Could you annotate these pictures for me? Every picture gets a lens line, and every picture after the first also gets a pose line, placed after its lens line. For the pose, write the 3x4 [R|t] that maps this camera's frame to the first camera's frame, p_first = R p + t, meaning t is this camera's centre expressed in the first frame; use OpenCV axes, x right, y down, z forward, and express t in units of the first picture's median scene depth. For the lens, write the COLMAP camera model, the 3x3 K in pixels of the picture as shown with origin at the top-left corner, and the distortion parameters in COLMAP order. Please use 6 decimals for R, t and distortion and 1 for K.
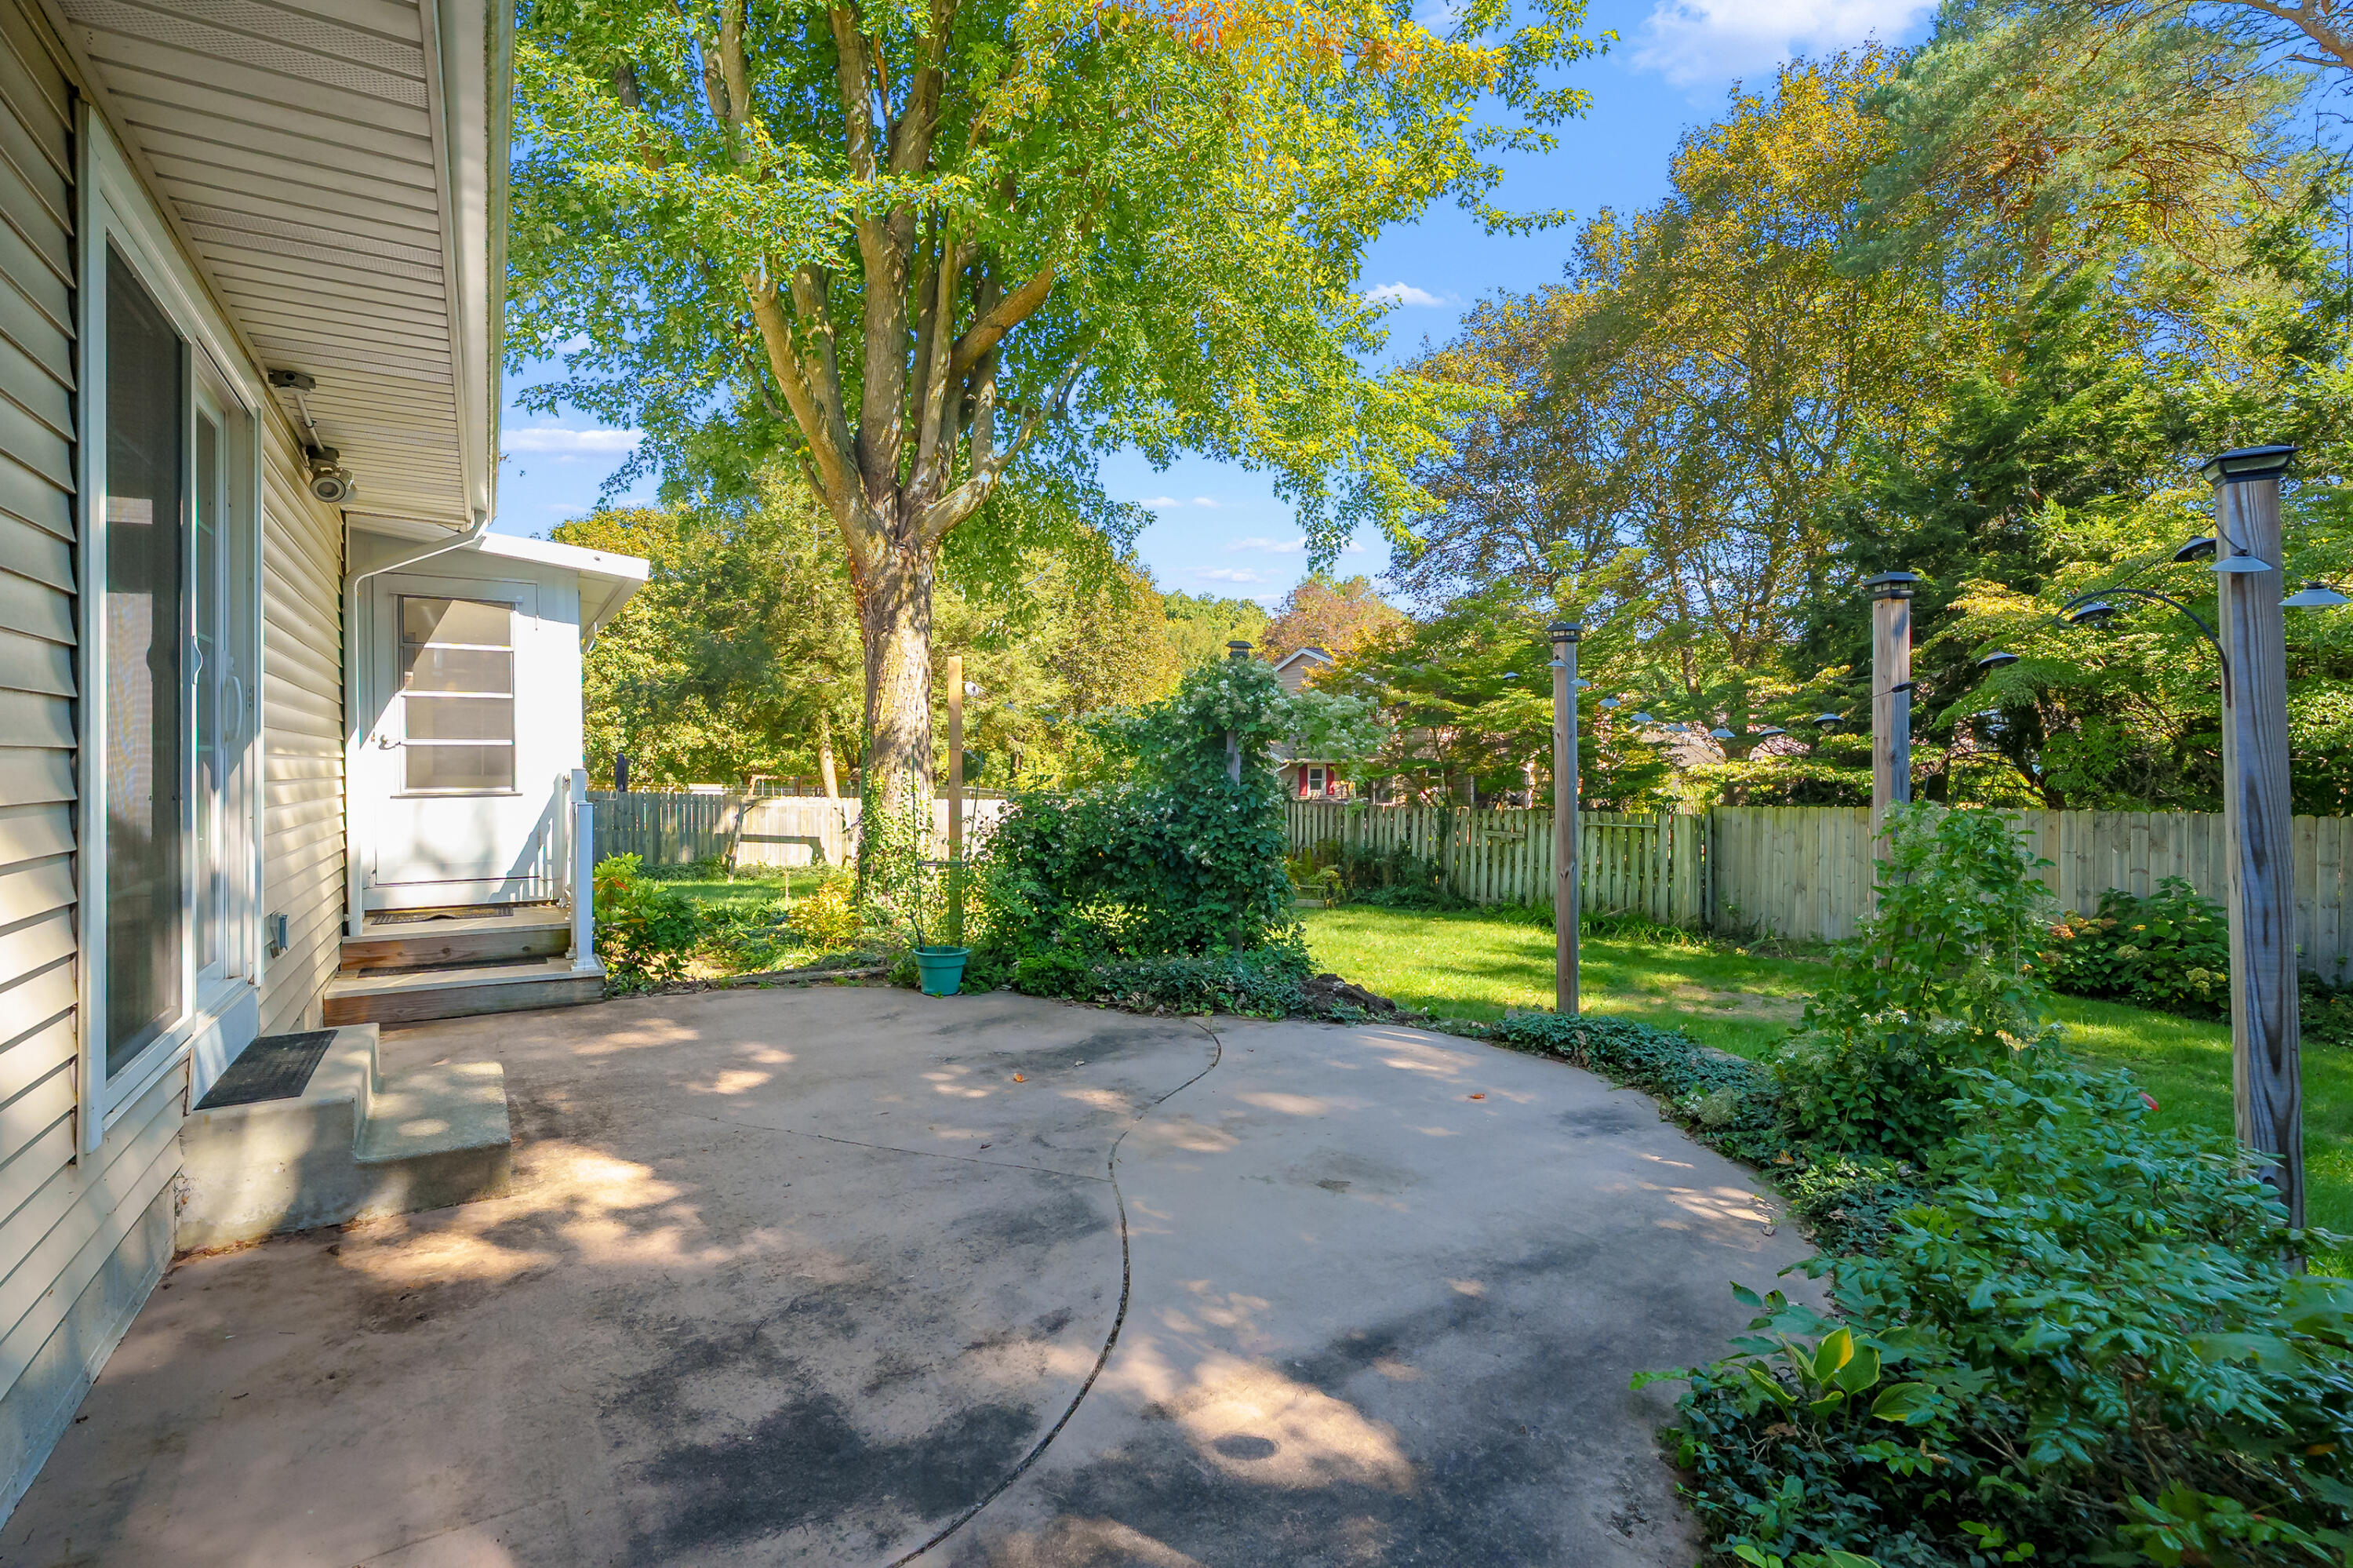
lens RADIAL K [[1103.8, 0, 1167.0], [0, 1103.8, 773.3], [0, 0, 1]] dist [-0.003930, 0.000715]
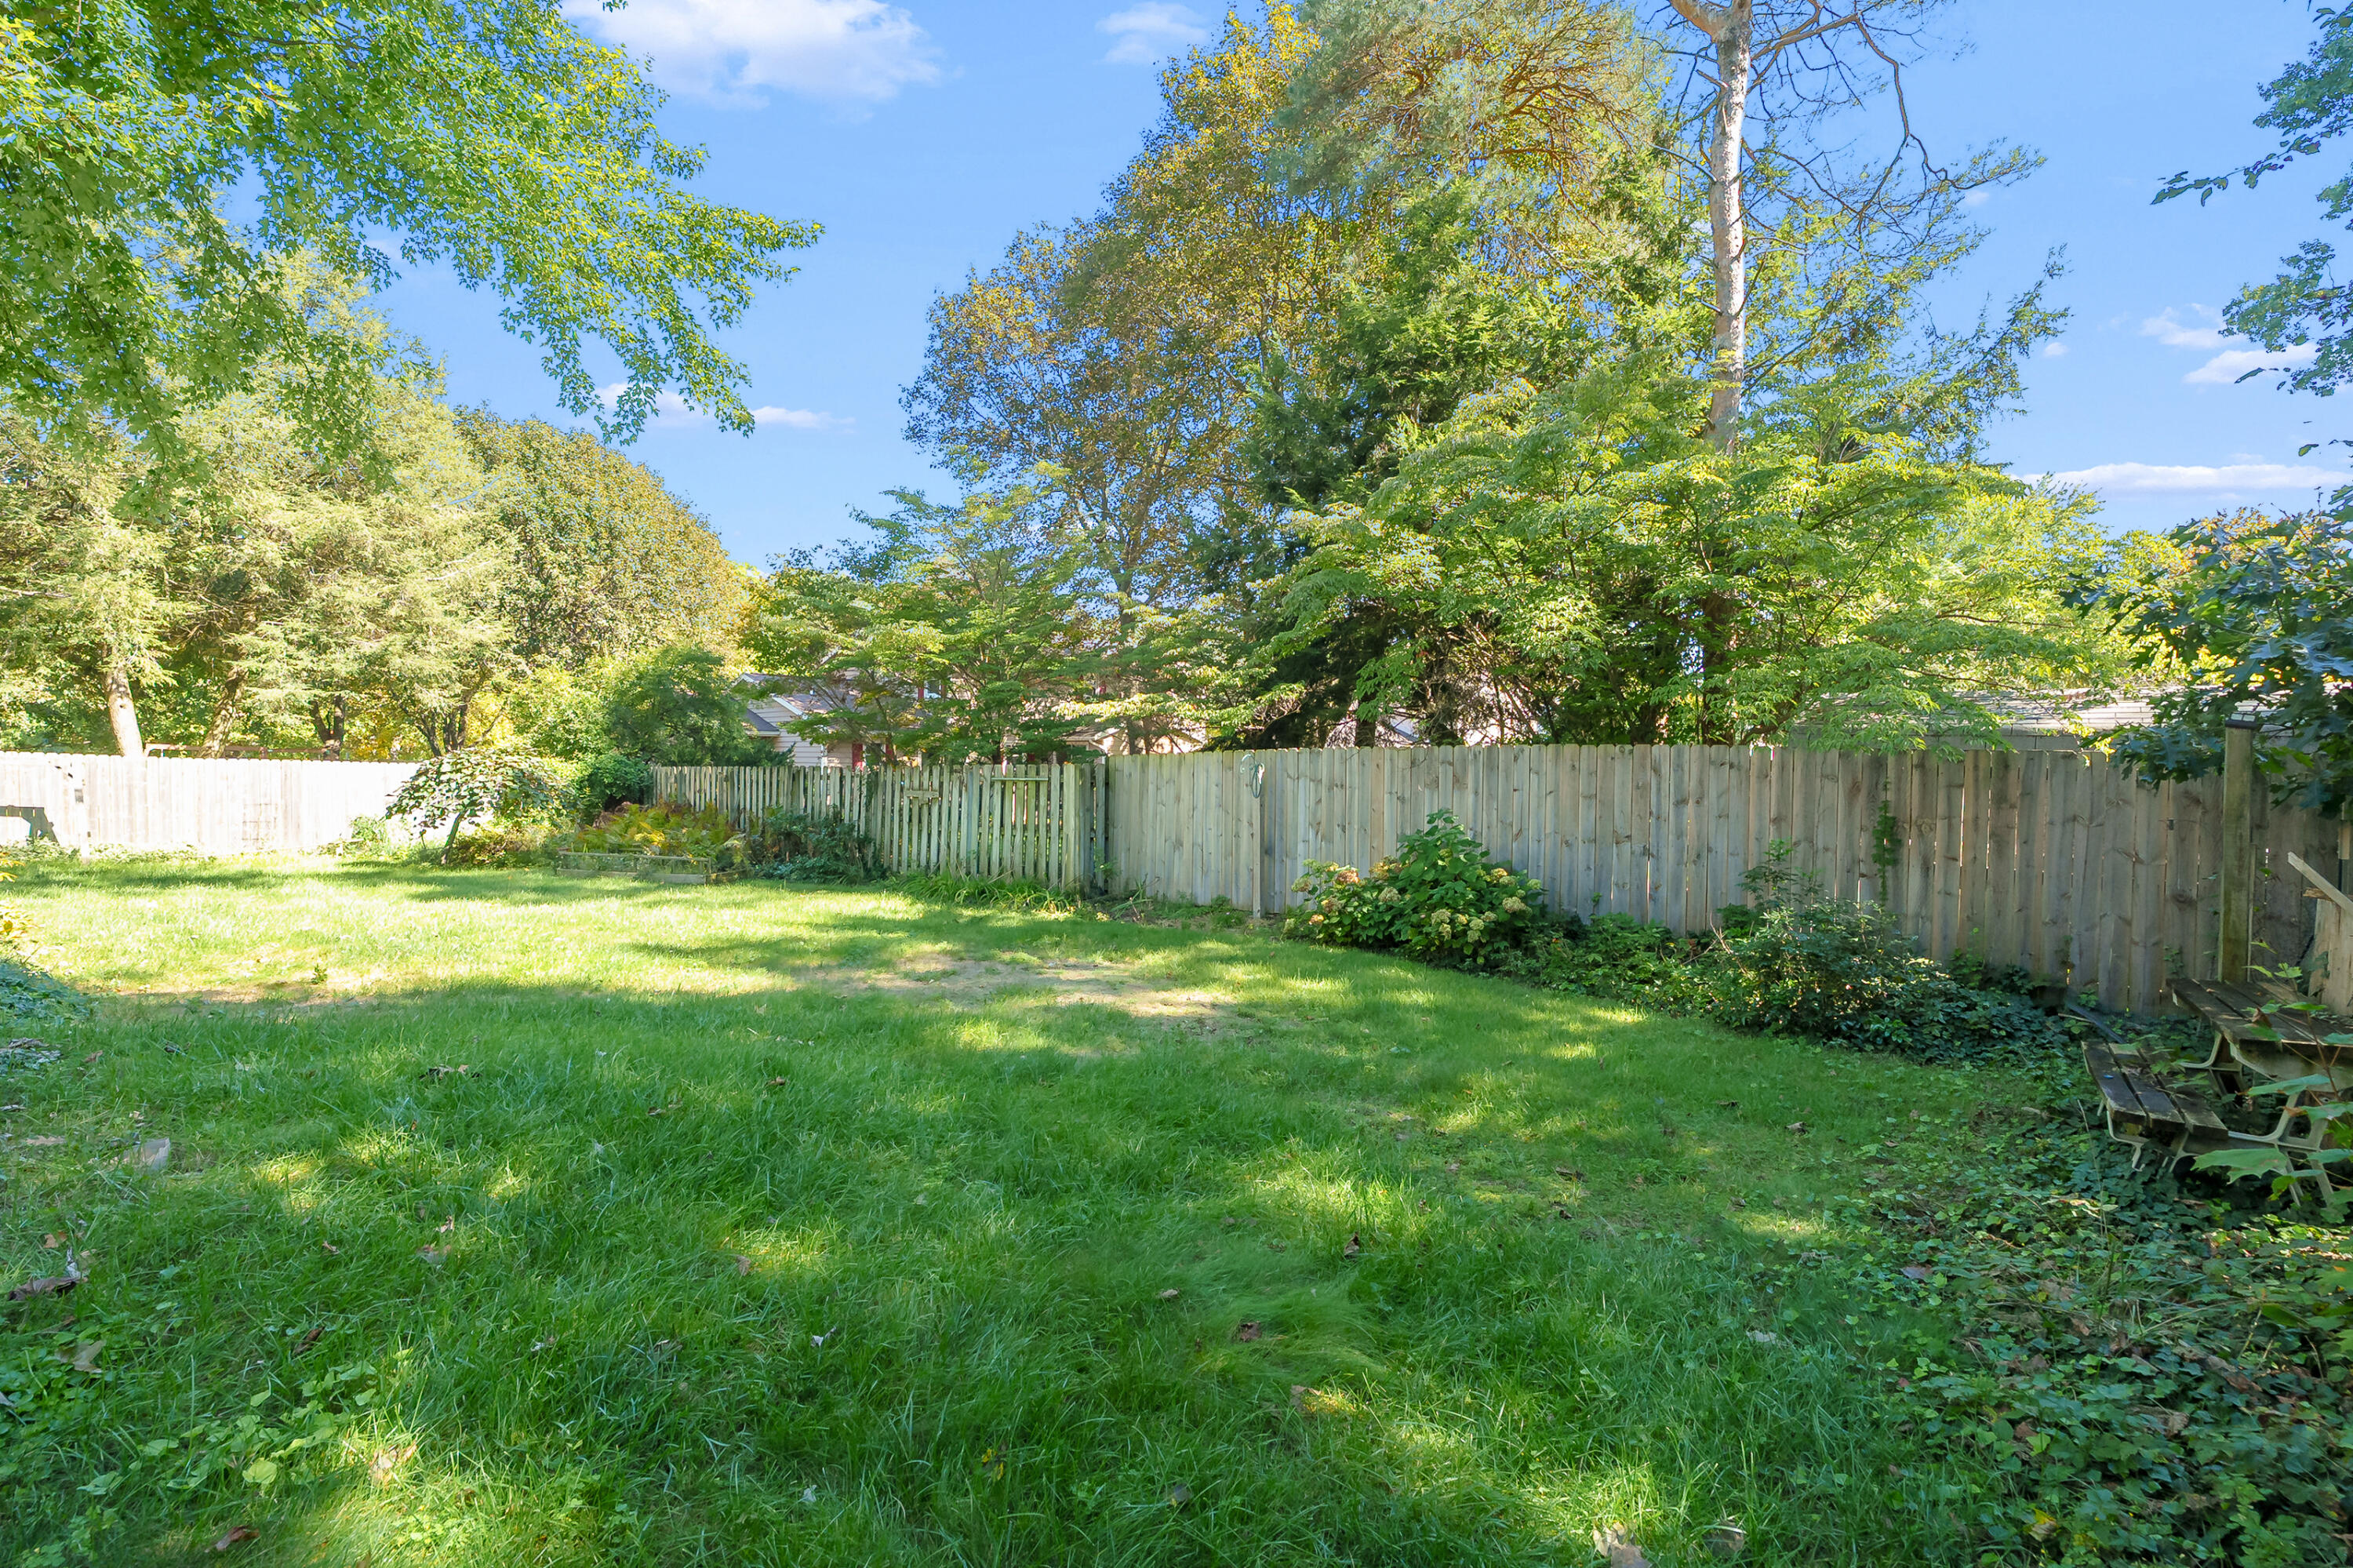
lens RADIAL K [[1103.8, 0, 1179.2], [0, 1103.8, 786.5], [0, 0, 1]] dist [-0.003930, 0.000715]
pose [[0.958862, 0.003406, 0.283852, 0.313549], [-0.007903, 0.999861, 0.014699, 0.043275], [-0.283763, -0.016337, 0.958755, 0.139987]]
